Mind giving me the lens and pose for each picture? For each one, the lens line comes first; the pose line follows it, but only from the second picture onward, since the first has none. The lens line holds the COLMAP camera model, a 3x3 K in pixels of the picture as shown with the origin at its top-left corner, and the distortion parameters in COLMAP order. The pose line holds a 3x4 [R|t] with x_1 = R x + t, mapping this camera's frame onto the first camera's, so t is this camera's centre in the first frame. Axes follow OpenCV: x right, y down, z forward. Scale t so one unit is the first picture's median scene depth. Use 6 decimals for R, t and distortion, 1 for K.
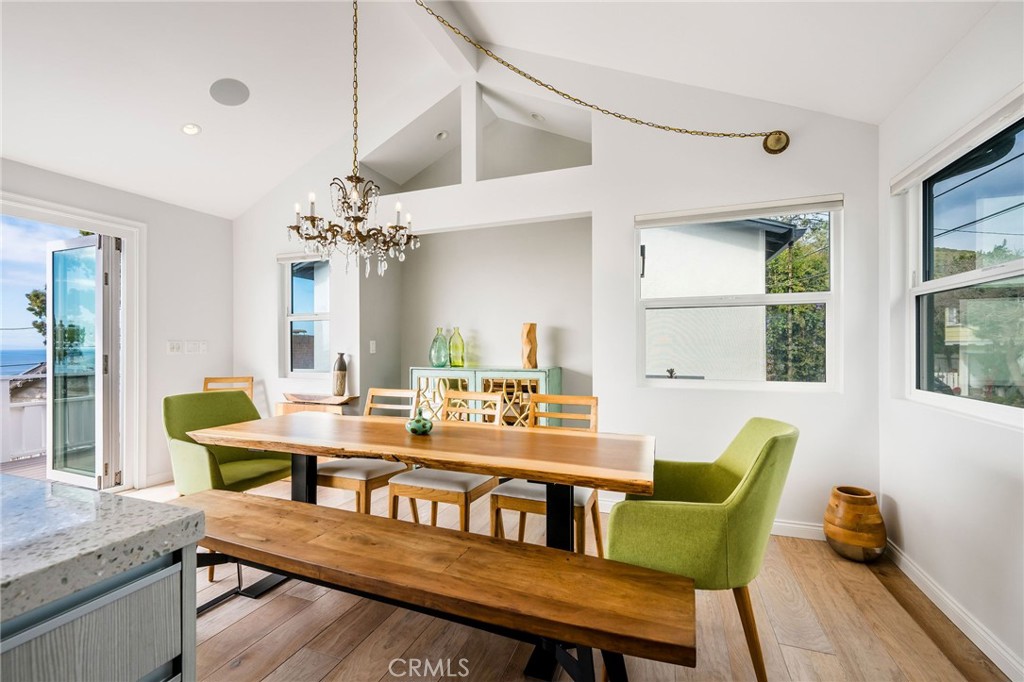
lens RADIAL K [[424.0, 0, 509.3], [0, 424.0, 345.2], [0, 0, 1]] dist [-0.031106, 0.000002]
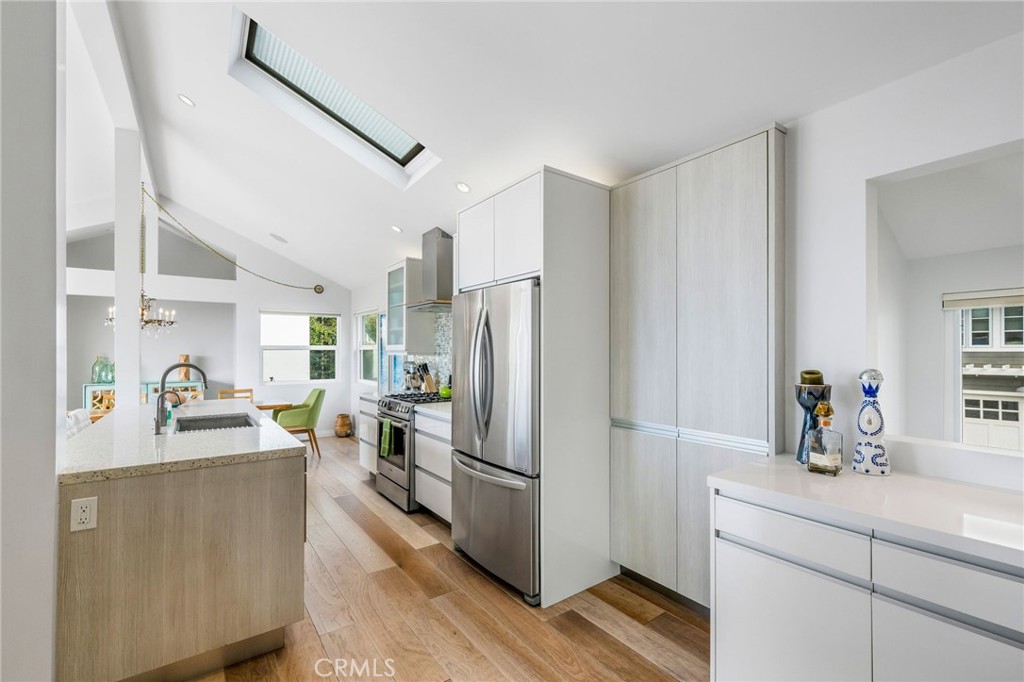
lens RADIAL K [[445.5, 0, 514.5], [0, 445.5, 348.5], [0, 0, 1]] dist [0.000531, 0.000043]
pose [[0.538530, 0.001817, 0.842604, -1.088607], [-0.003060, 0.999995, -0.000200, -0.114457], [-0.842601, -0.002470, 0.538533, -1.595599]]
